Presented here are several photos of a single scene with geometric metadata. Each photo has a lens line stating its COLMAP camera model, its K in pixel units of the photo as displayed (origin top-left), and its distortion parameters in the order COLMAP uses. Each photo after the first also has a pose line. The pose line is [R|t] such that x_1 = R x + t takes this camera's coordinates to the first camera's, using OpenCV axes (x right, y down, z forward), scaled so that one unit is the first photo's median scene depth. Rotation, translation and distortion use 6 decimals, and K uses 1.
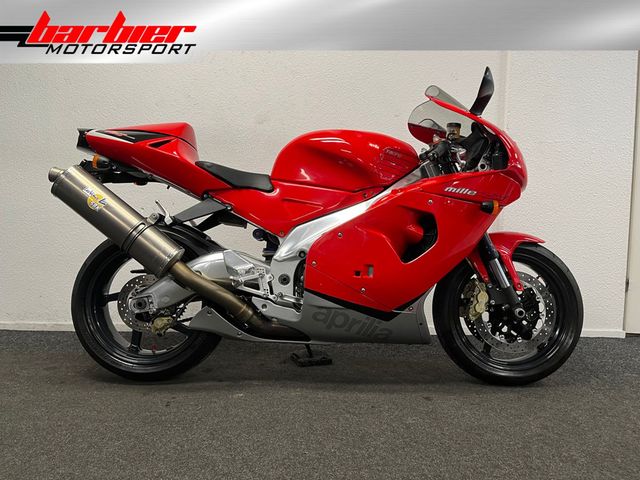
lens RADIAL K [[468.1, 0, 320.0], [0, 468.1, 240.0], [0, 0, 1]] dist [0.031046, -0.004353]
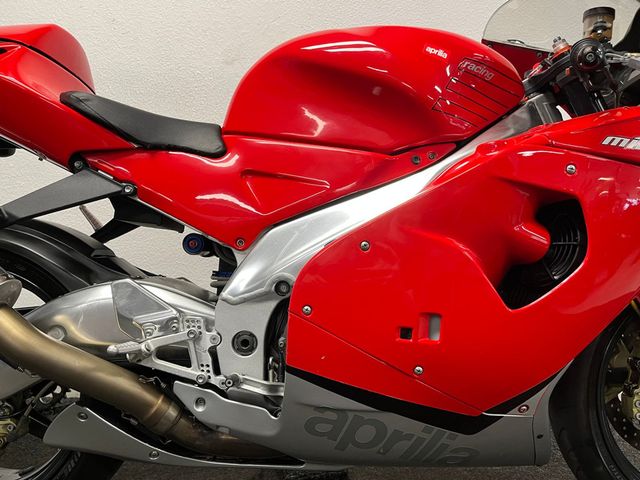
lens RADIAL K [[468.1, 0, 320.0], [0, 468.1, 240.0], [0, 0, 1]] dist [0.031046, -0.004353]
pose [[0.999865, -0.007594, -0.014598, 0.006126], [0.007625, 0.999969, 0.002019, -0.017436], [0.014582, -0.002130, 0.999891, 0.533878]]
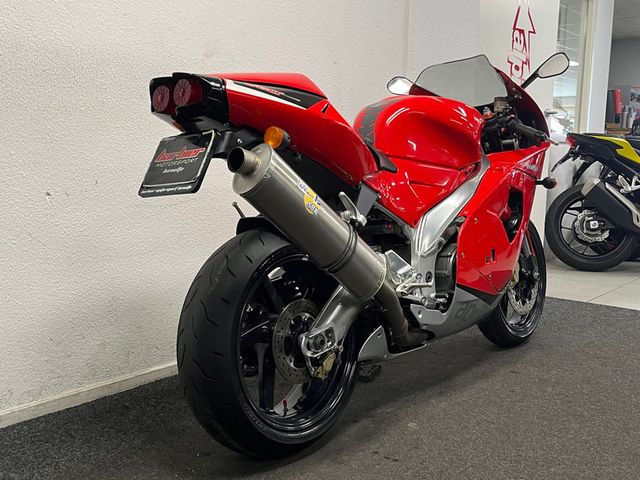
lens RADIAL K [[676.1, 0, 320.0], [0, 676.1, 240.0], [0, 0, 1]] dist [0.057529, 0.003493]
pose [[0.662101, -0.105092, 0.742009, -1.100443], [0.045553, 0.993932, 0.100124, -0.114194], [-0.748029, -0.032492, 0.662870, 0.336639]]
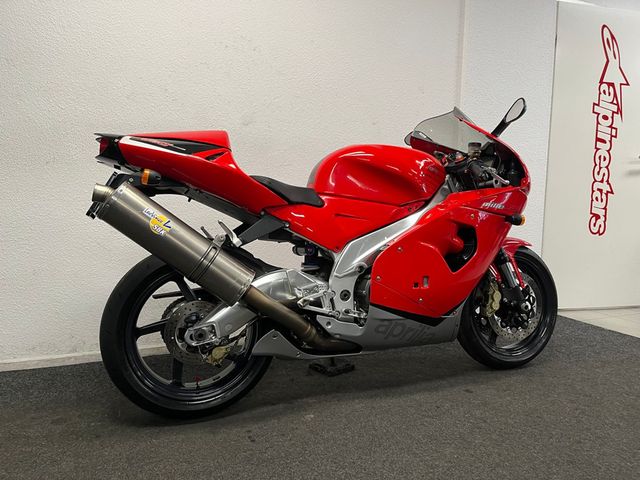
lens RADIAL K [[468.1, 0, 320.0], [0, 468.1, 240.0], [0, 0, 1]] dist [0.031046, -0.004353]
pose [[0.936521, -0.038727, 0.348465, -0.468742], [0.026109, 0.998825, 0.040835, -0.075735], [-0.349637, -0.029145, 0.936432, 0.083344]]
